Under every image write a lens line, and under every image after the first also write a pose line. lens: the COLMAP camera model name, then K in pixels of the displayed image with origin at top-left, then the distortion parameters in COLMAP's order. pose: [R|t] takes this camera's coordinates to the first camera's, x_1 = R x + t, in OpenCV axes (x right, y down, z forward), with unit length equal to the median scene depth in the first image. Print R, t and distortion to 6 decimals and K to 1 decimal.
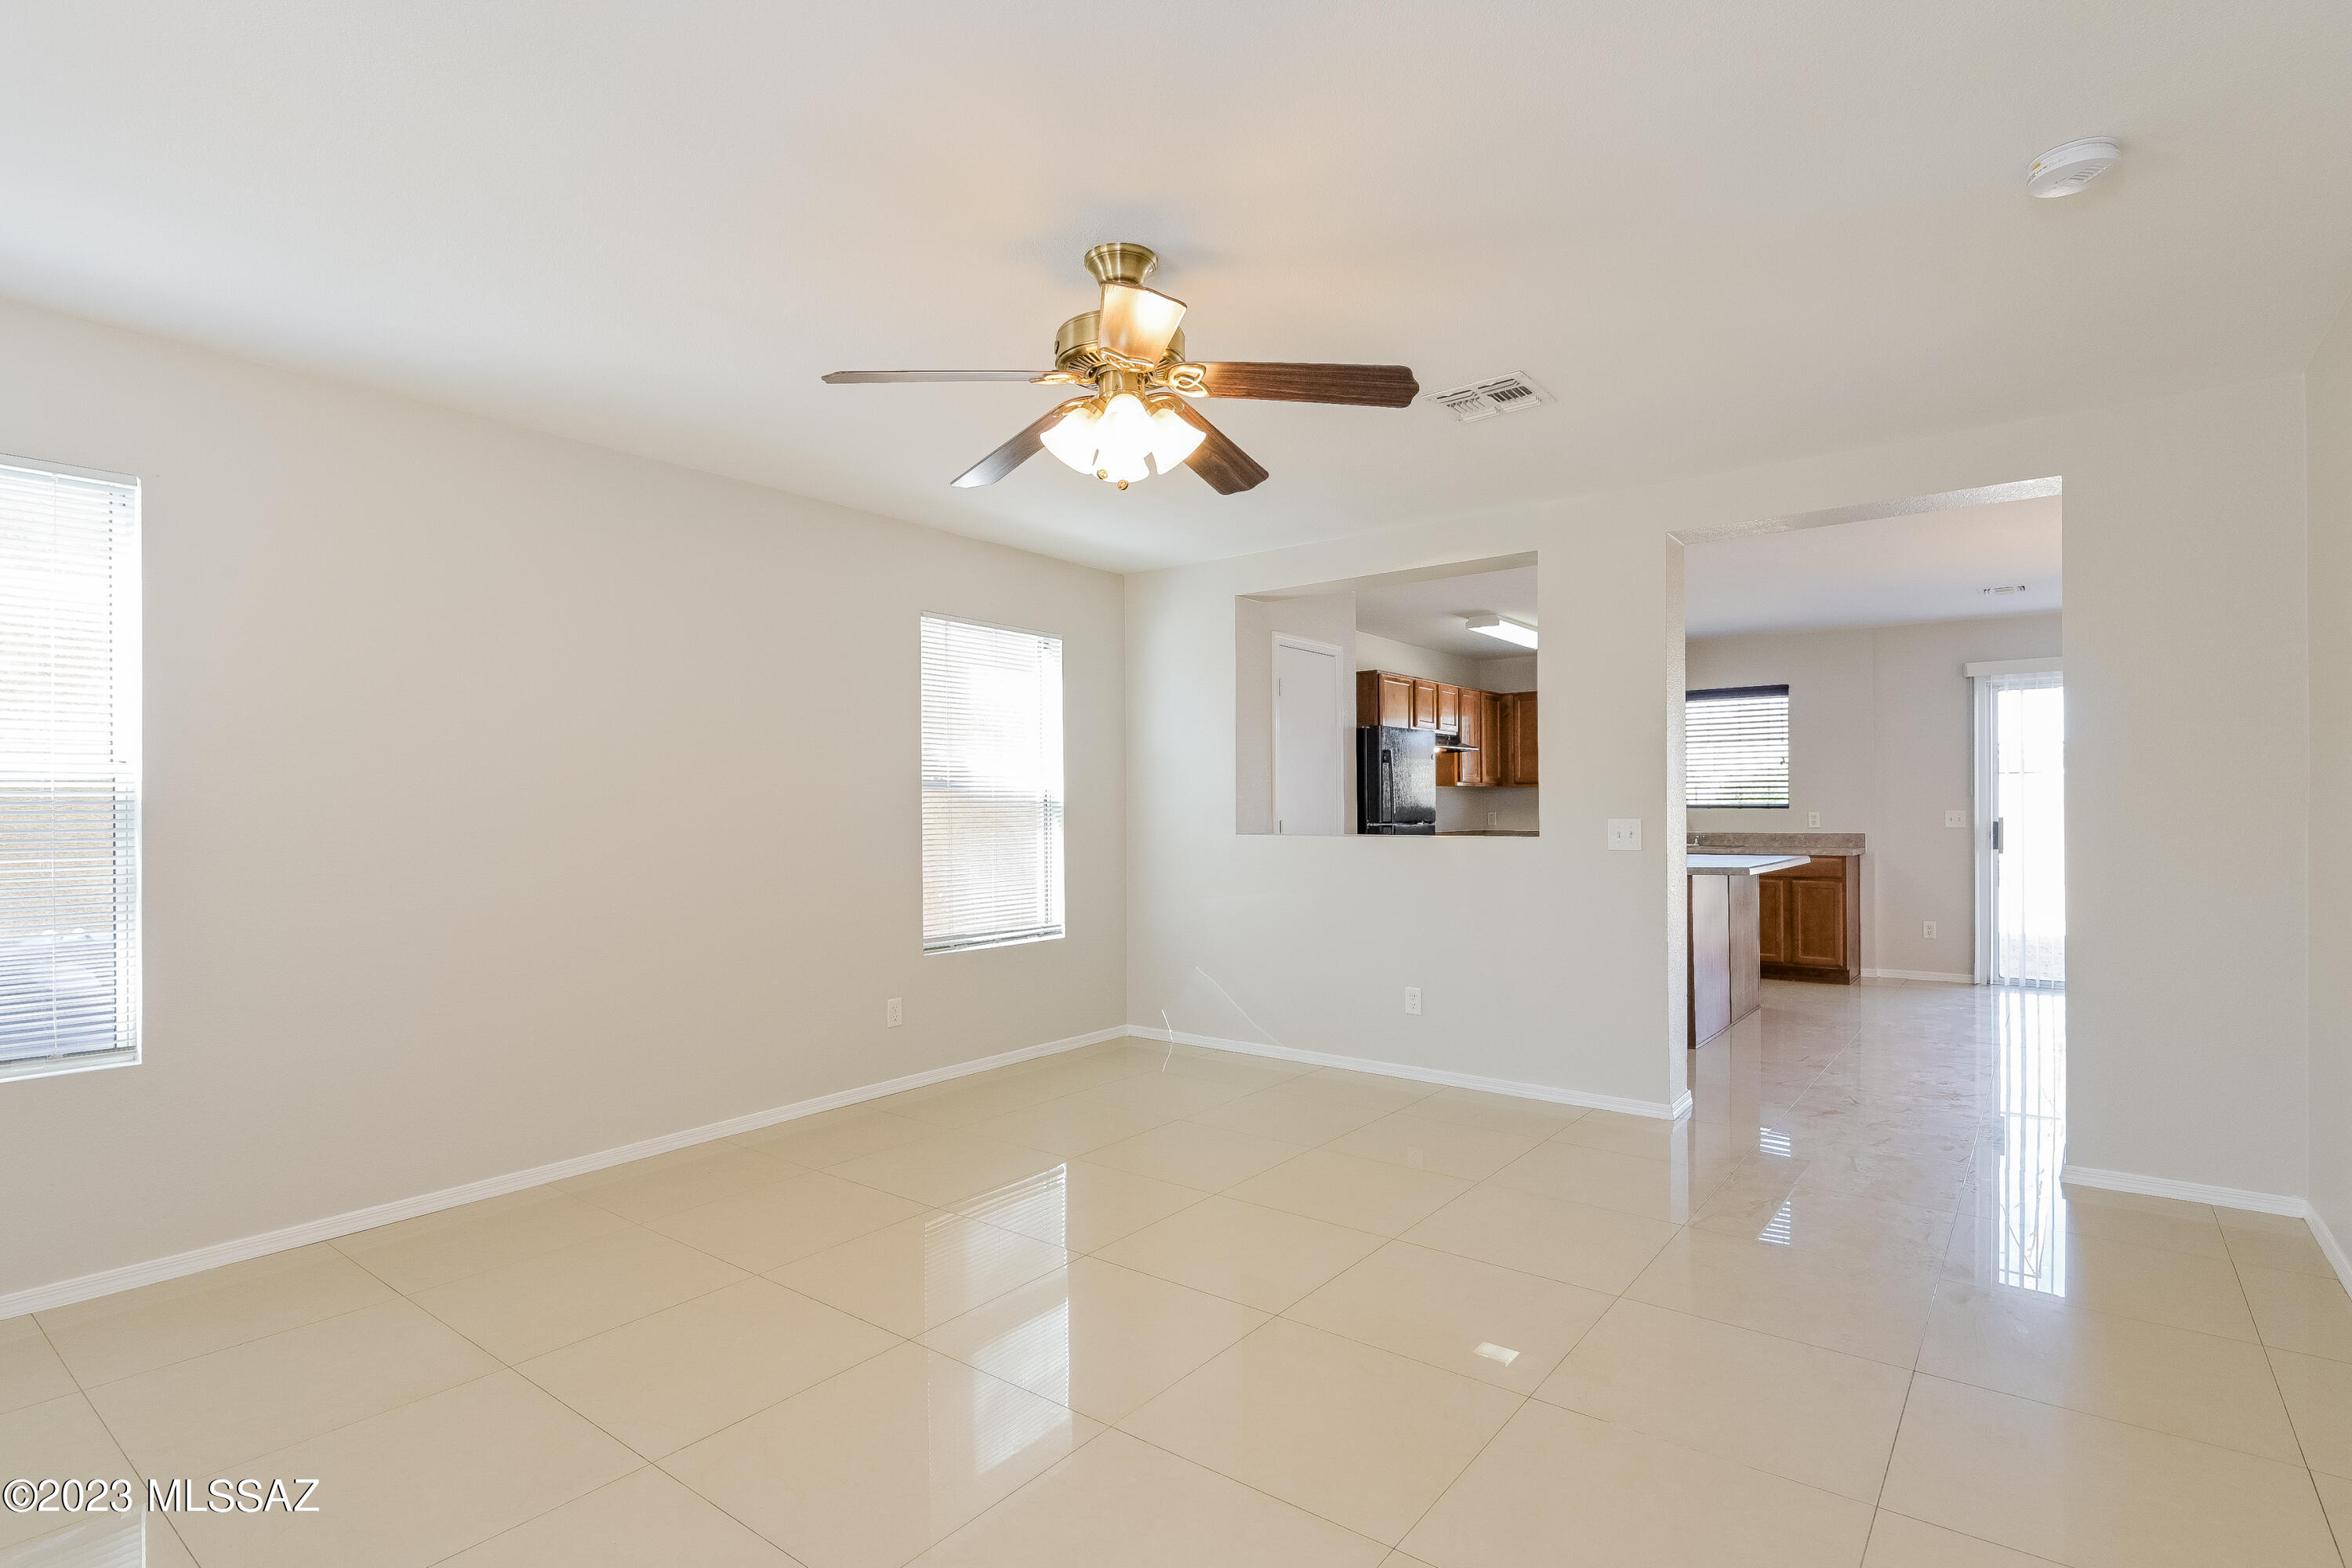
lens RADIAL K [[1131.9, 0, 1163.2], [0, 1131.9, 793.5], [0, 0, 1]] dist [-0.002771, -0.000537]
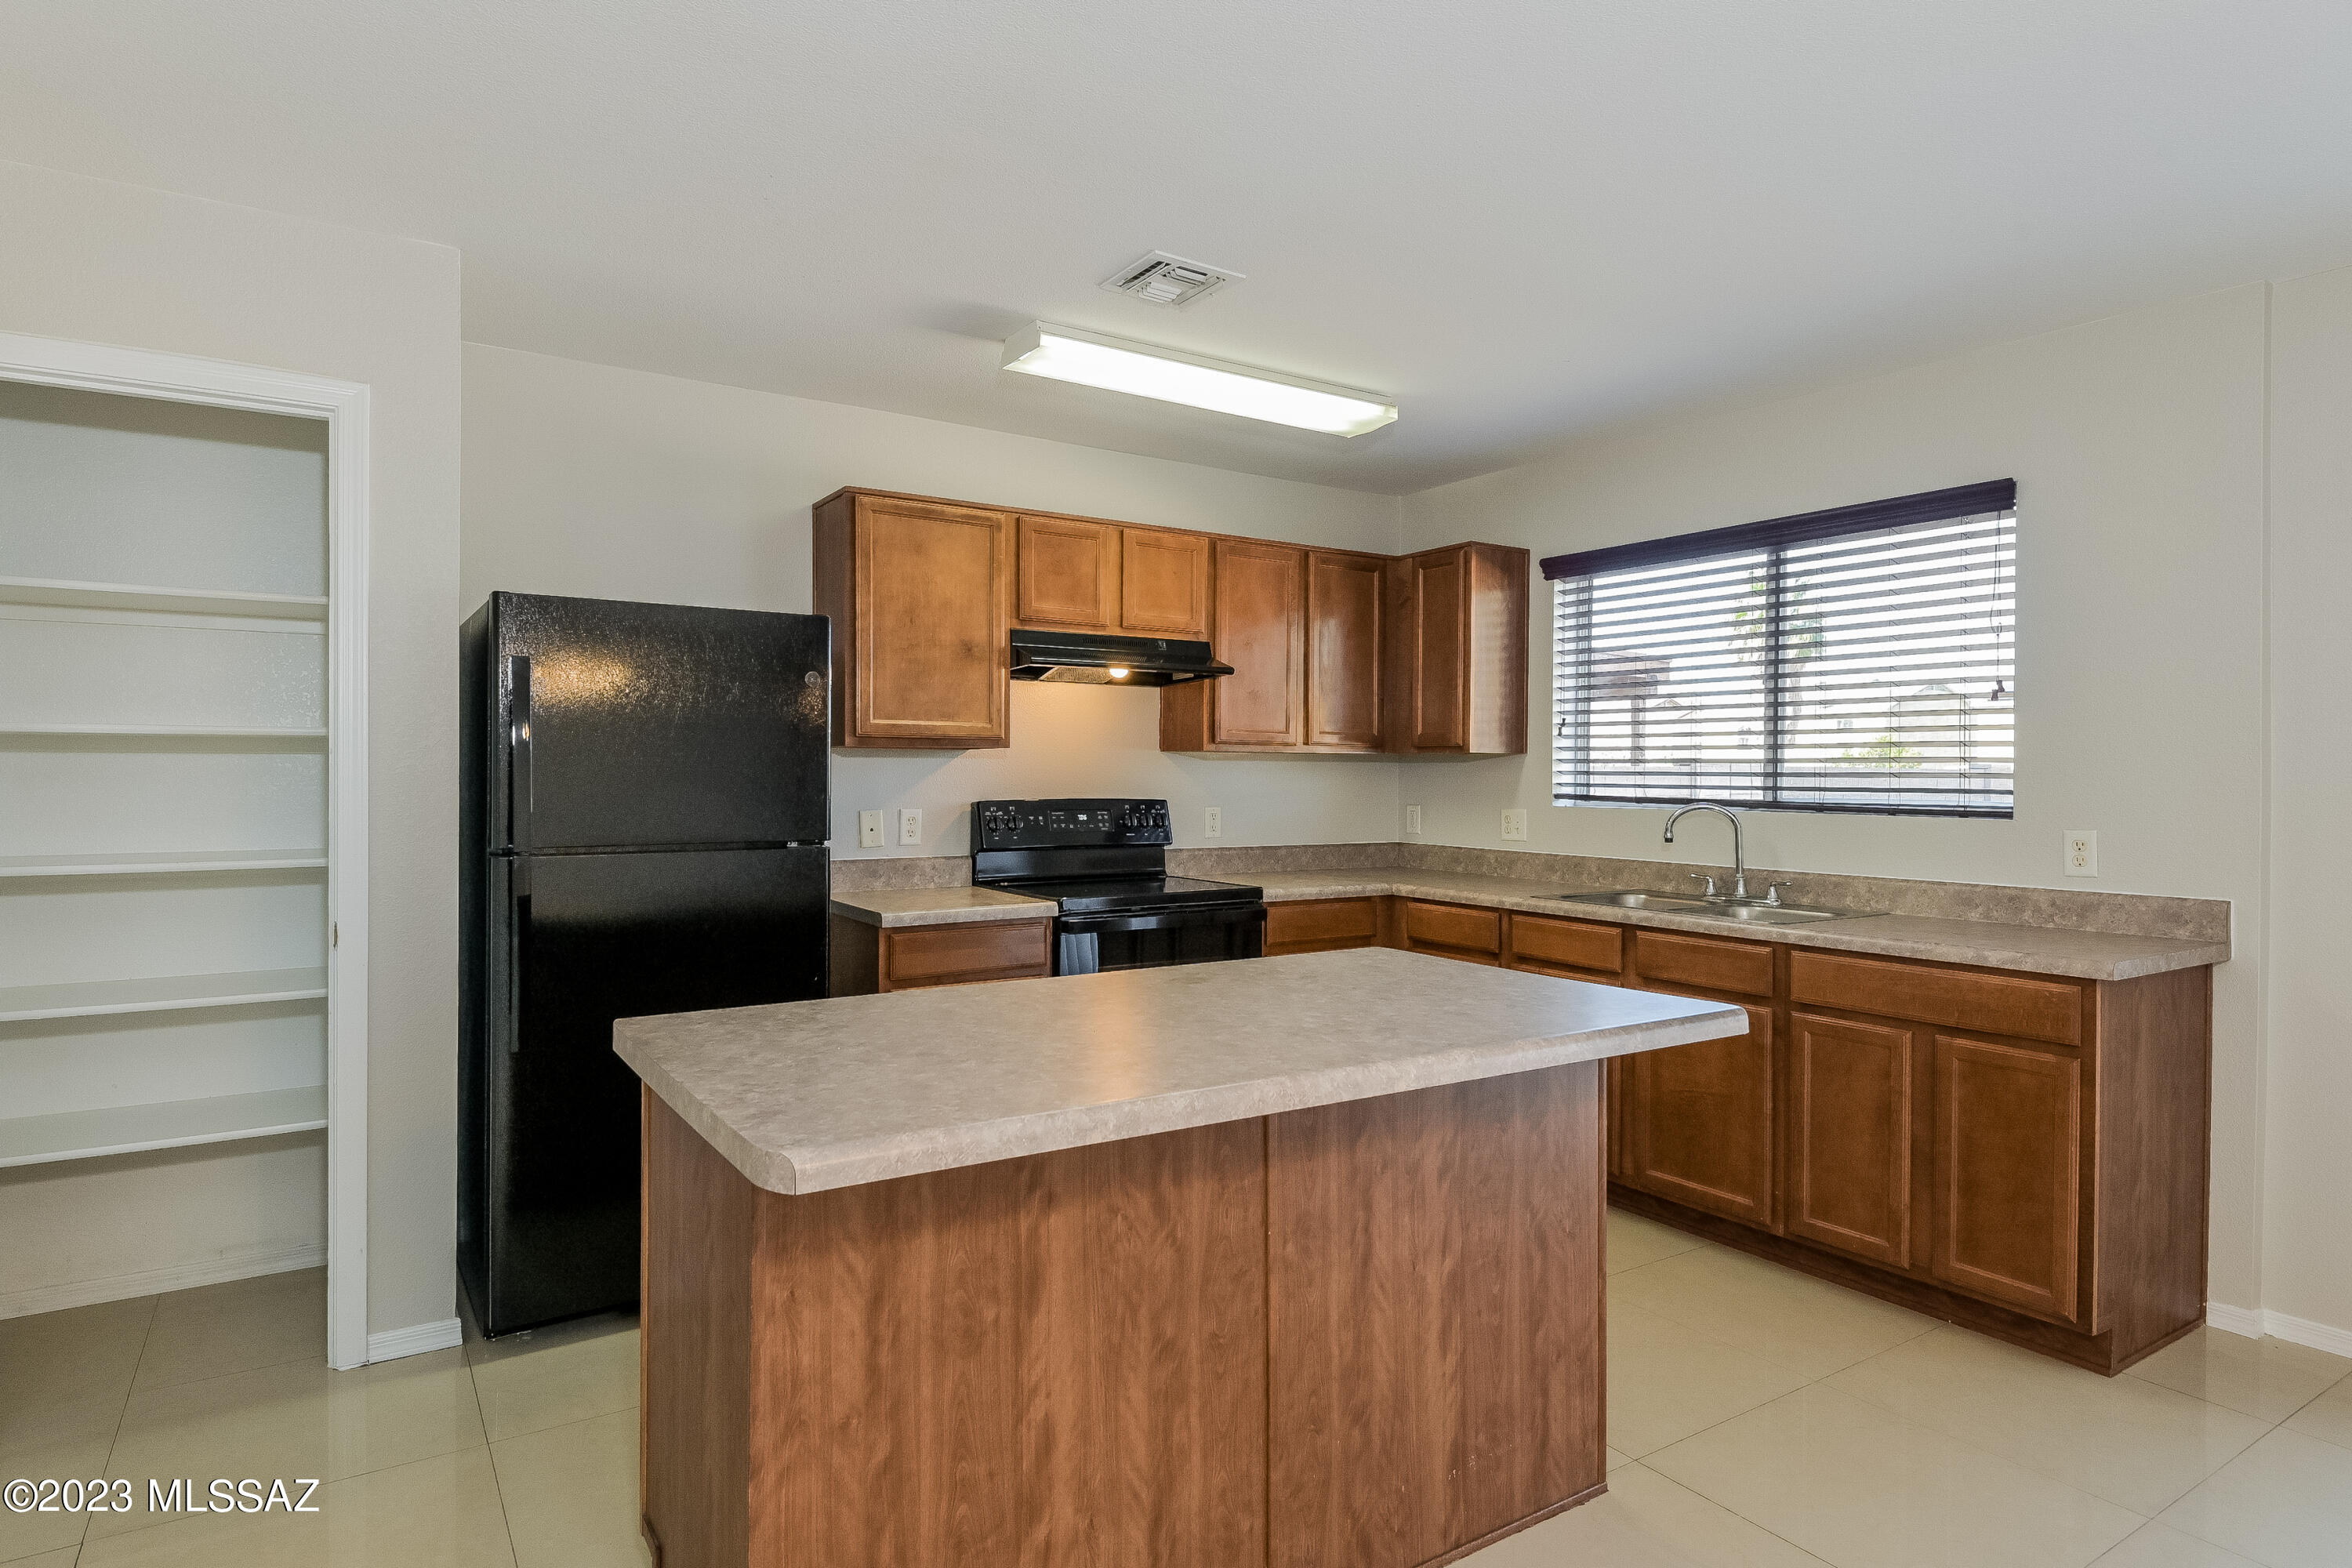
lens RADIAL K [[1289.4, 0, 1173.0], [0, 1289.4, 777.0], [0, 0, 1]] dist [-0.000688, -0.000450]
pose [[0.950744, 0.013049, -0.309704, 0.452037], [-0.010599, 0.999898, 0.009591, -0.002553], [0.309797, -0.005836, 0.950785, 0.552663]]
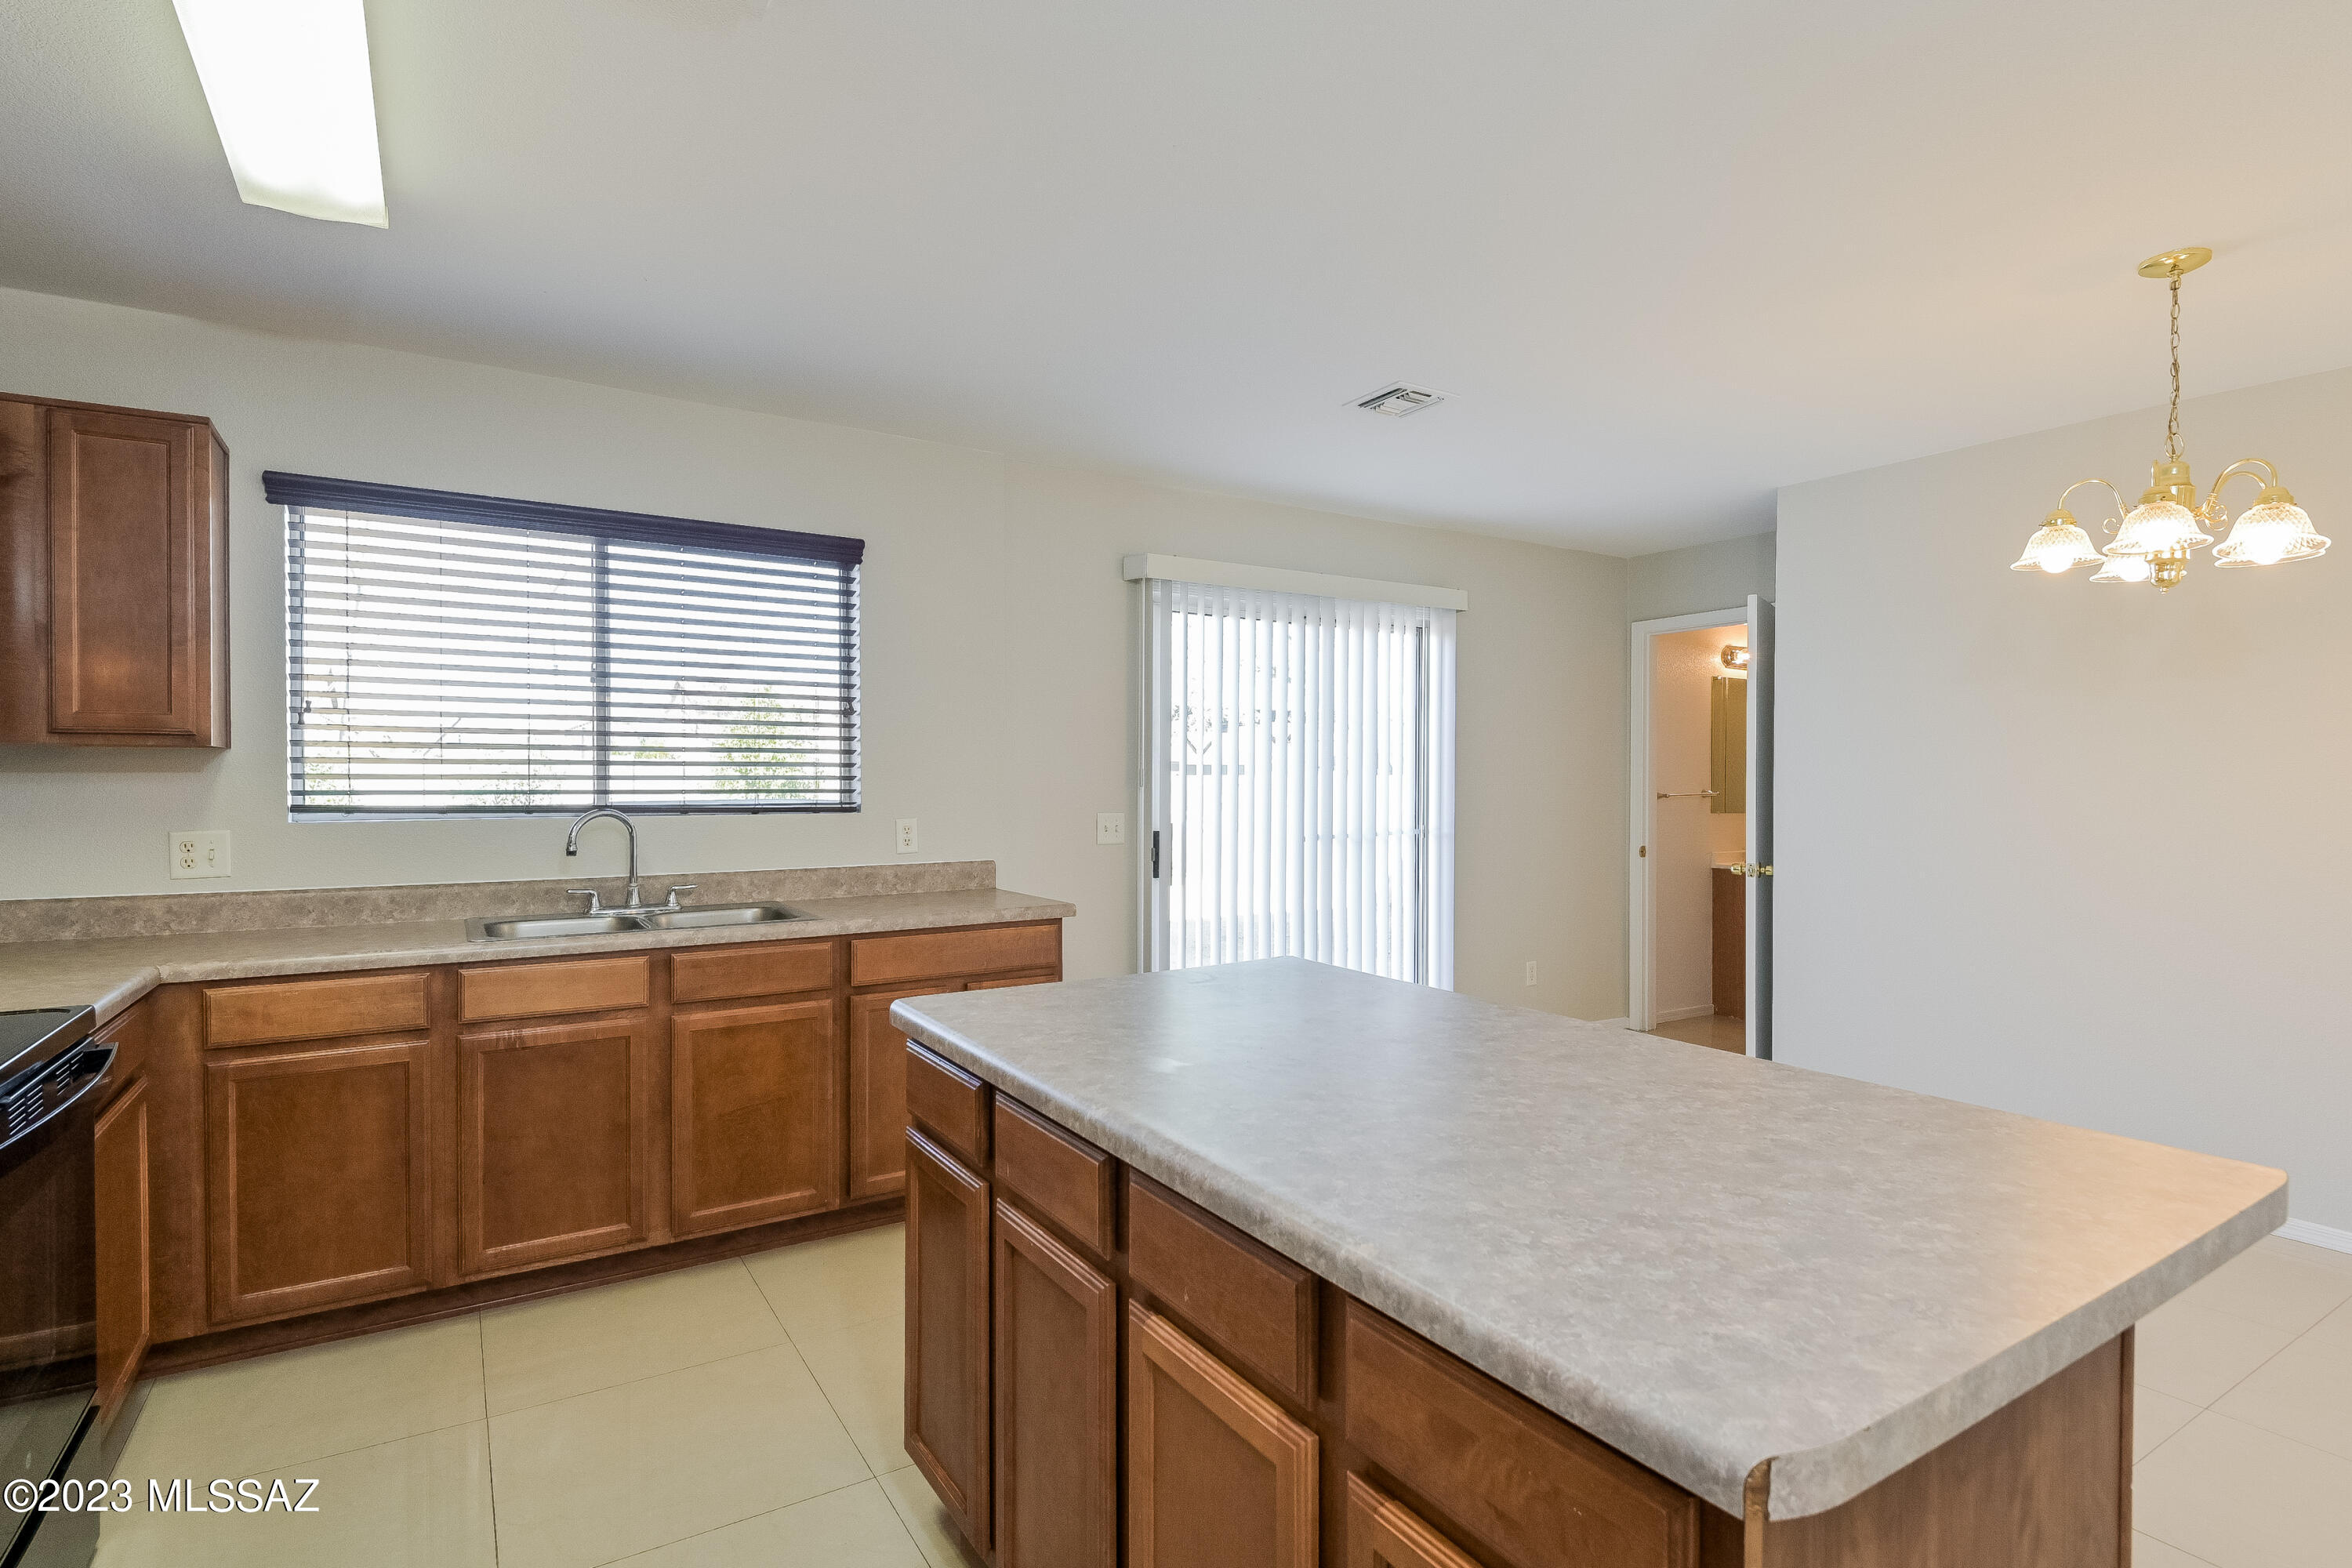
lens RADIAL K [[1131.9, 0, 1167.2], [0, 1131.9, 793.9], [0, 0, 1]] dist [-0.002771, -0.000537]
pose [[0.327019, -0.005531, 0.945002, 0.167207], [-0.005445, 0.999955, 0.007737, 0.000753], [-0.945002, -0.007675, 0.326974, 0.784876]]
